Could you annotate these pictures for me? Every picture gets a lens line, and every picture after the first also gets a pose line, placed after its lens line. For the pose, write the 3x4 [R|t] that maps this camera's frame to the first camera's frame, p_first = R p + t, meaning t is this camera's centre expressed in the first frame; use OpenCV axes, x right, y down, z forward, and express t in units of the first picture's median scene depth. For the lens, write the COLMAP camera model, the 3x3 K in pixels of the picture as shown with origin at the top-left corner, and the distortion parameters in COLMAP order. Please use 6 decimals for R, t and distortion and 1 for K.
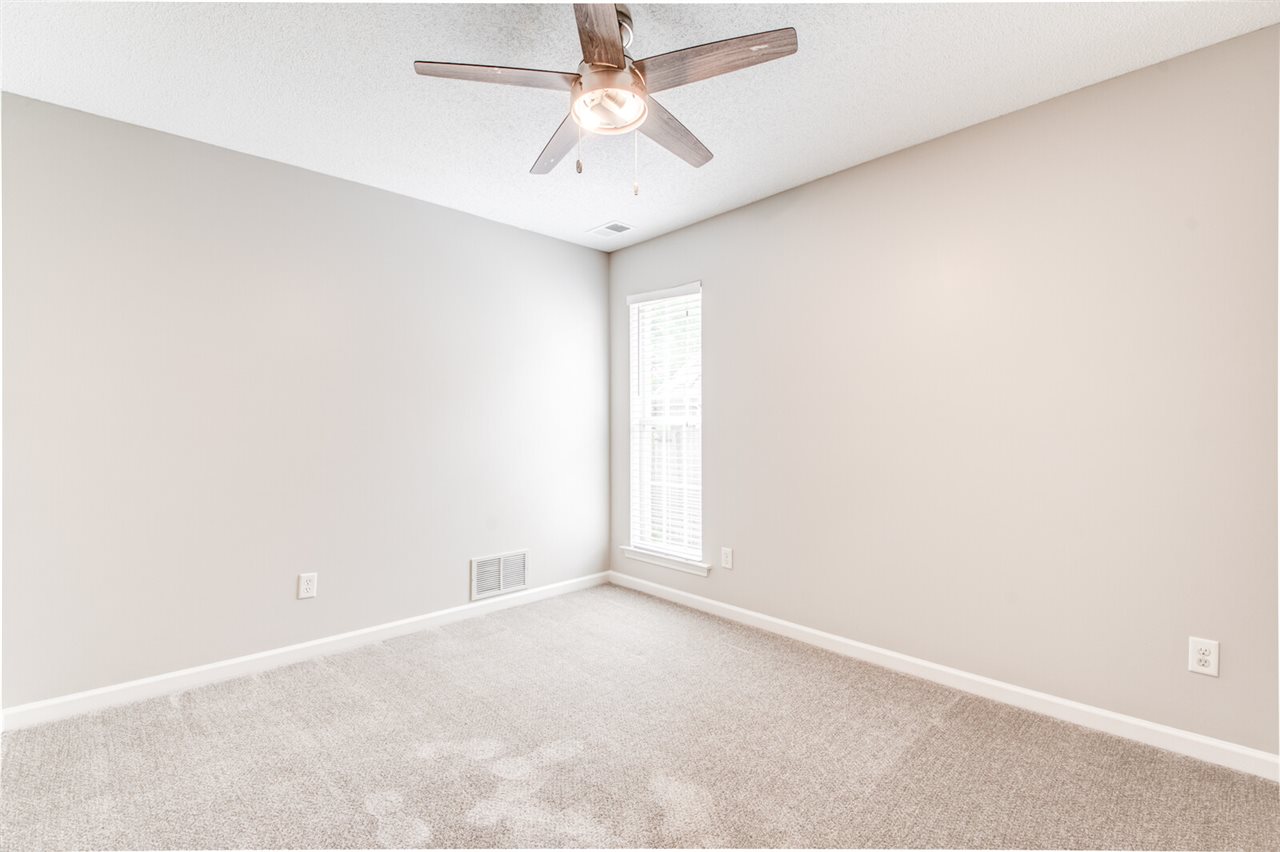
lens RADIAL K [[558.1, 0, 636.3], [0, 558.1, 427.6], [0, 0, 1]] dist [0.002766, -0.009047]
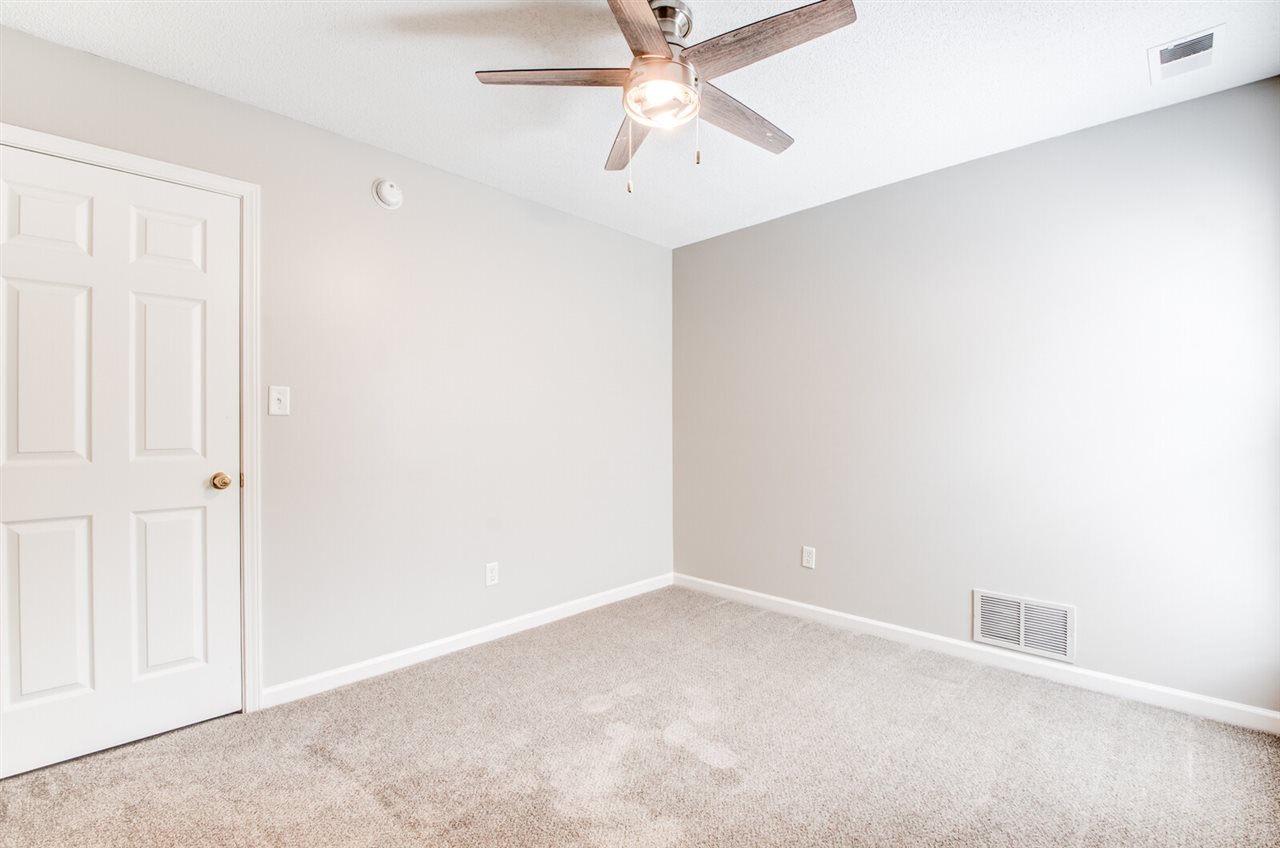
lens RADIAL K [[558.1, 0, 640.1], [0, 558.1, 421.7], [0, 0, 1]] dist [0.002766, -0.009047]
pose [[0.071311, 0.001425, -0.997453, 0.479383], [-0.004080, 0.999991, 0.001137, -0.006748], [0.997446, 0.003988, 0.071316, 0.457320]]
